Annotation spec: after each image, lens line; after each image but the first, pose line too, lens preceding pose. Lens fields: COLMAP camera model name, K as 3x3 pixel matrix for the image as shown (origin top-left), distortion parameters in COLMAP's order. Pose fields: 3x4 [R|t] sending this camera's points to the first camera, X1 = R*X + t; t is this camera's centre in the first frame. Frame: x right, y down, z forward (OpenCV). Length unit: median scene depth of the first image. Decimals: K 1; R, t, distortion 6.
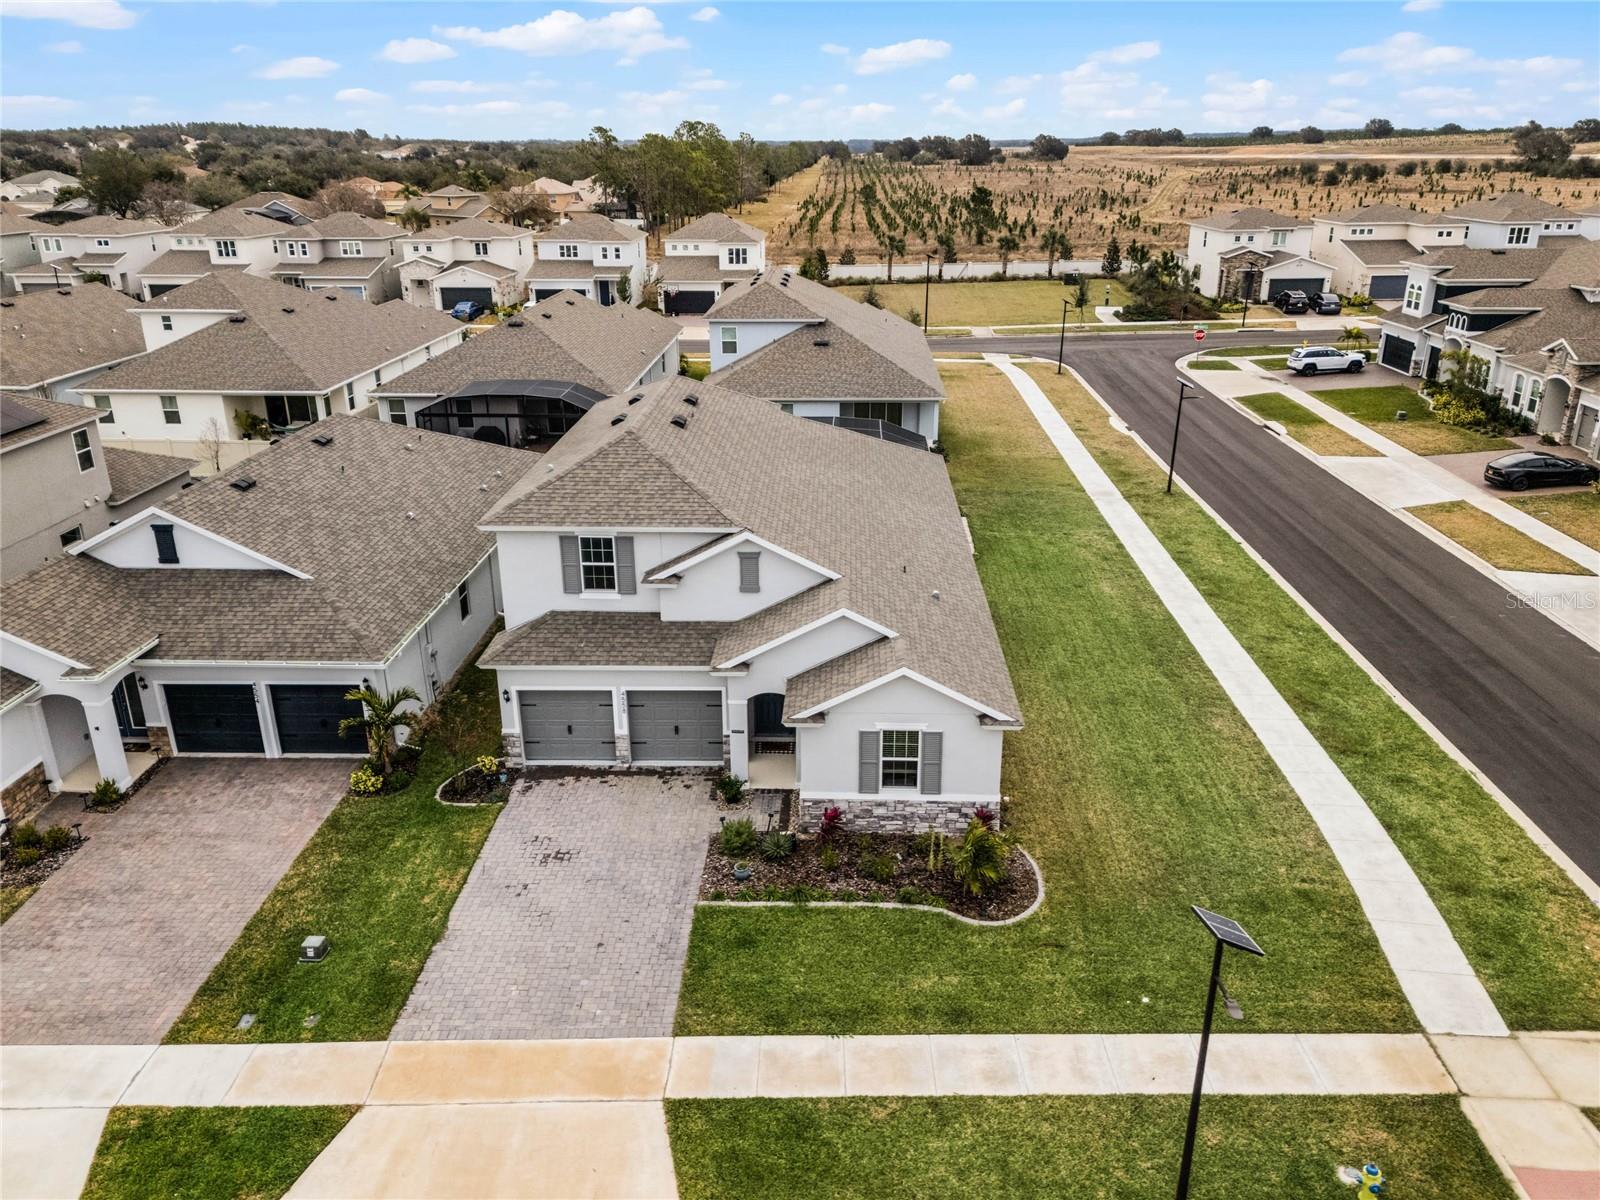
lens RADIAL K [[1195.8, 0, 793.2], [0, 1195.8, 599.6], [0, 0, 1]] dist [0.038222, -0.009692]
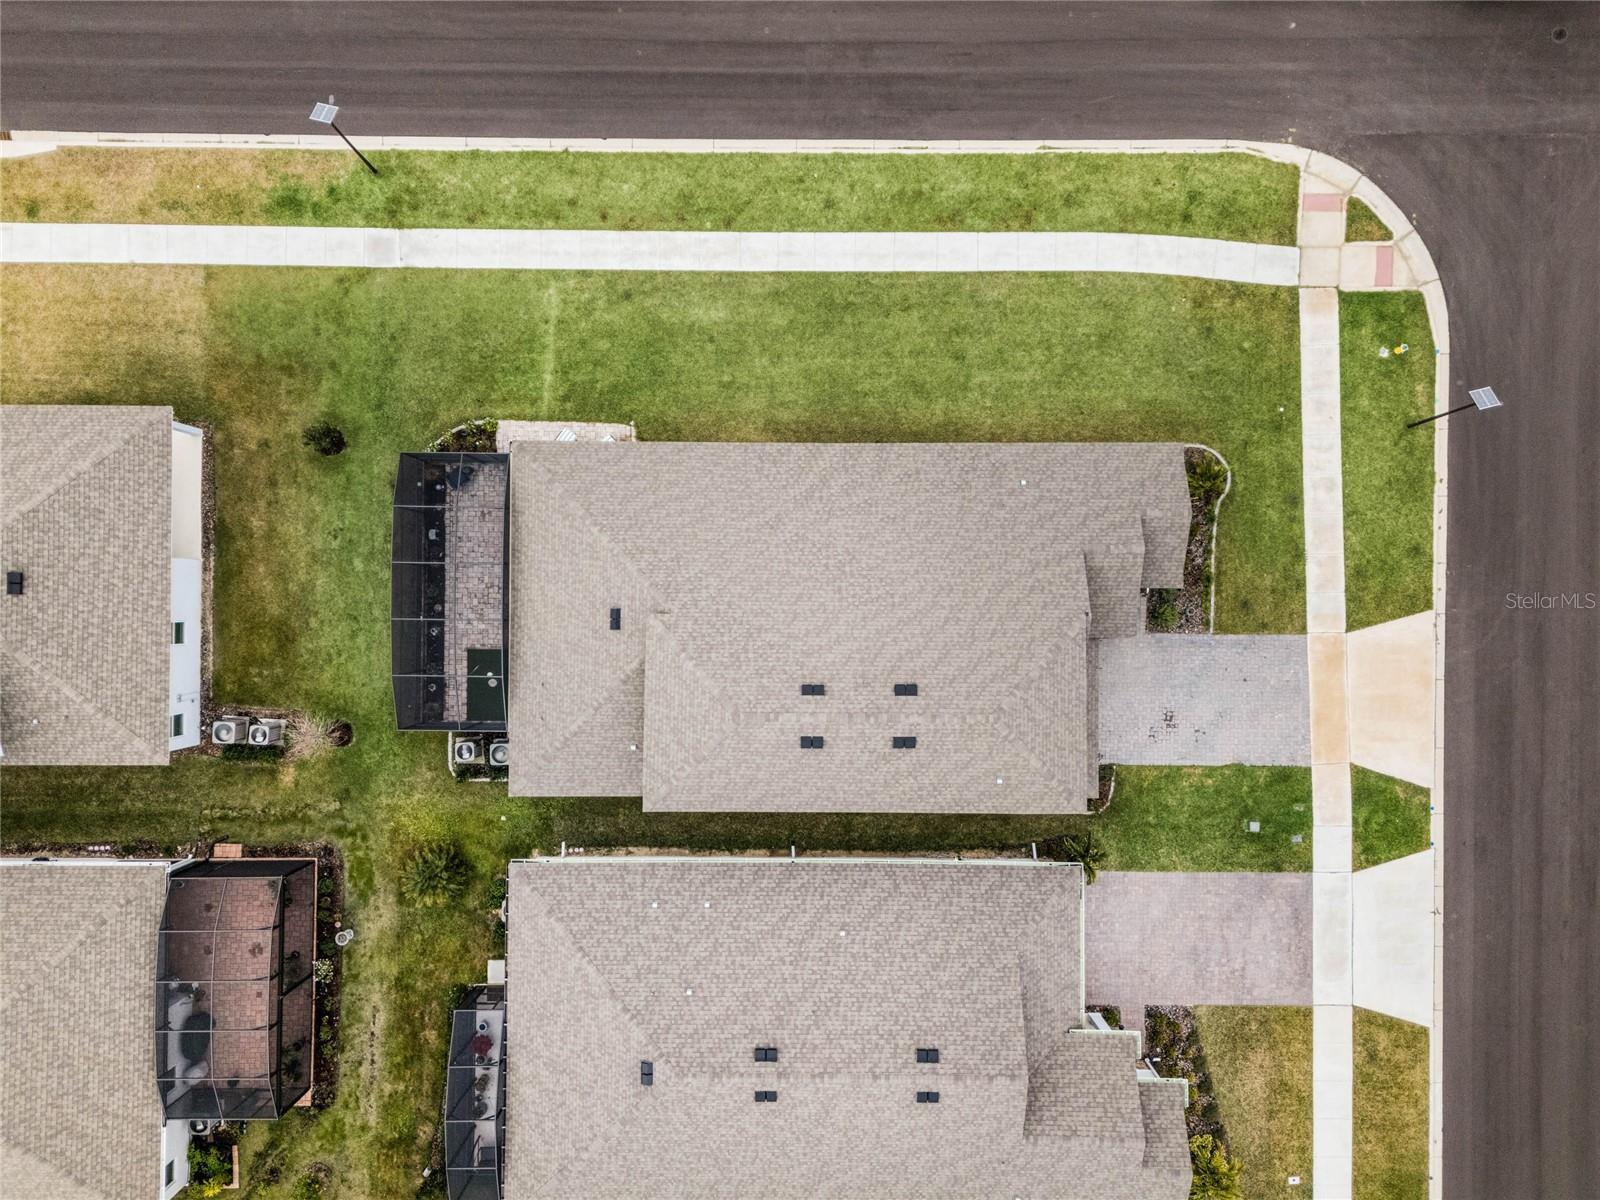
lens RADIAL K [[1195.8, 0, 793.2], [0, 1195.8, 599.6], [0, 0, 1]] dist [0.038222, -0.009692]
pose [[-0.042122, -0.999112, 0.000483, -0.000960], [0.349262, -0.014272, 0.936916, -1.460130], [-0.936078, 0.039634, 0.349553, 0.818629]]
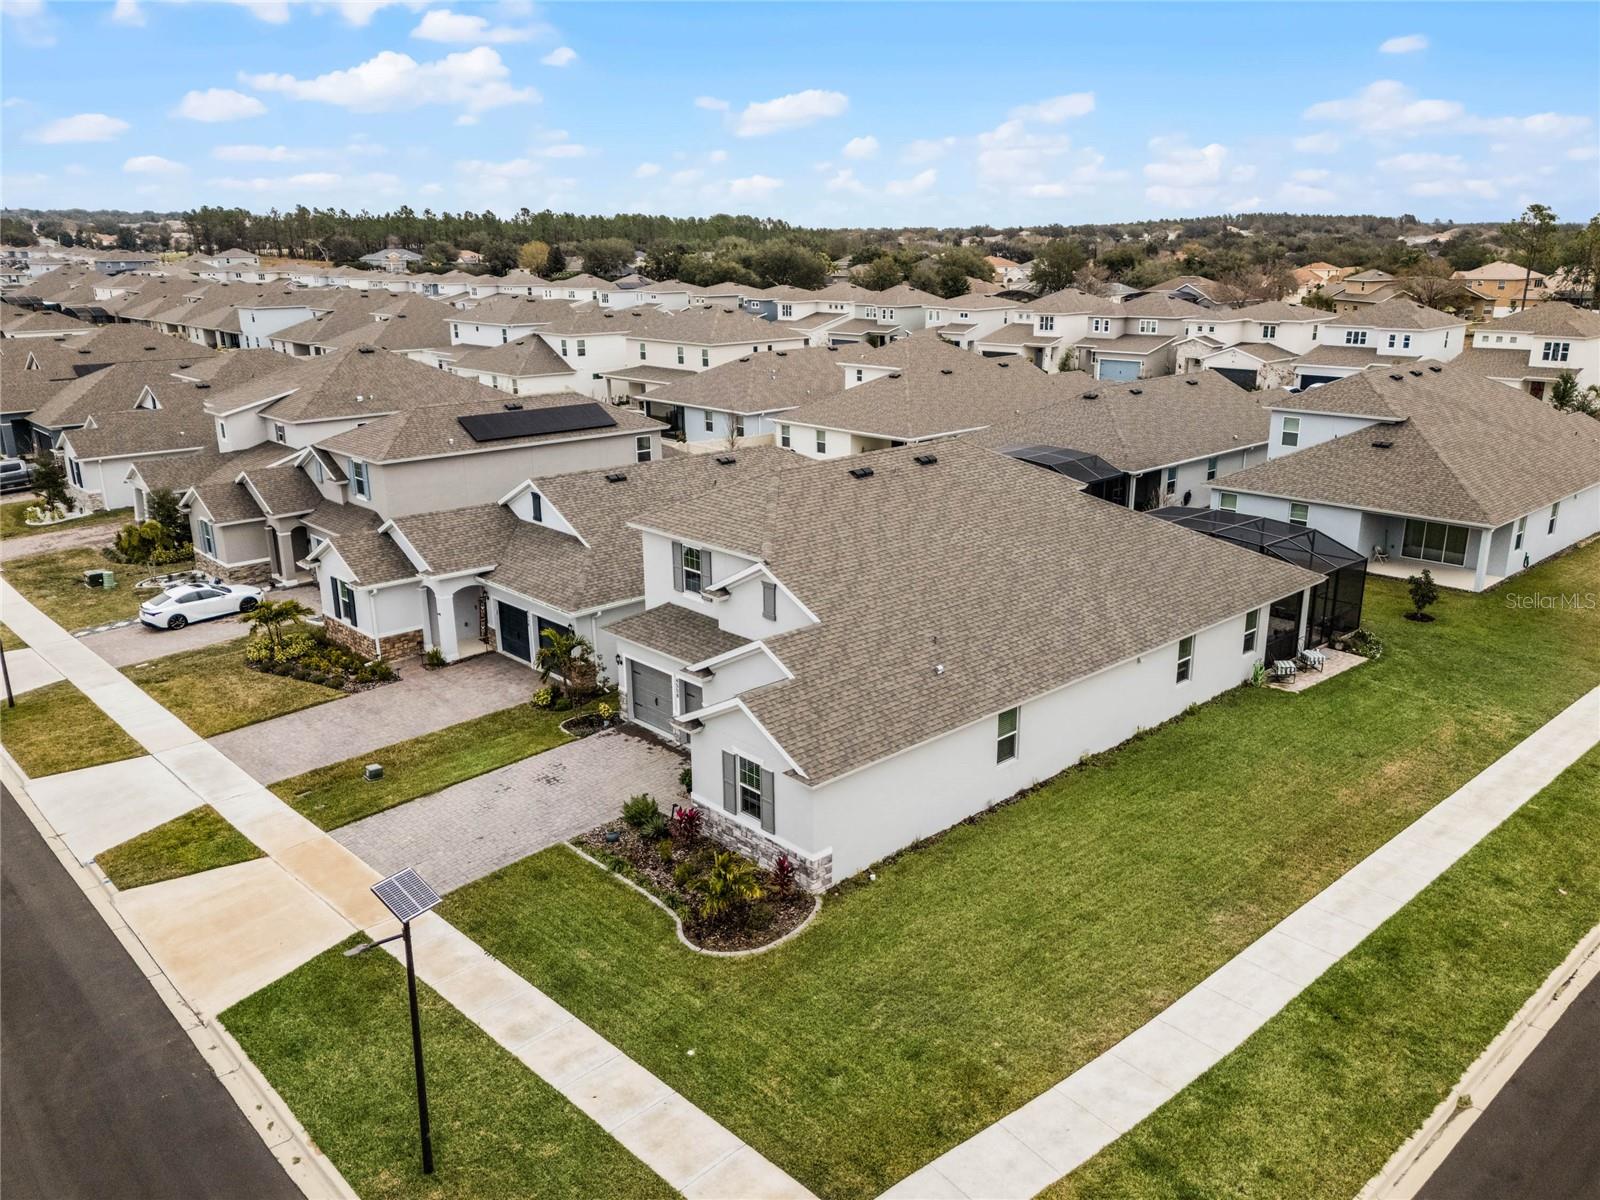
lens RADIAL K [[1195.8, 0, 793.2], [0, 1195.8, 599.6], [0, 0, 1]] dist [0.038222, -0.009692]
pose [[0.702102, 0.200718, -0.683202, 0.731599], [-0.244776, 0.969013, 0.033139, -0.066329], [0.668683, 0.143965, 0.729477, 0.208663]]
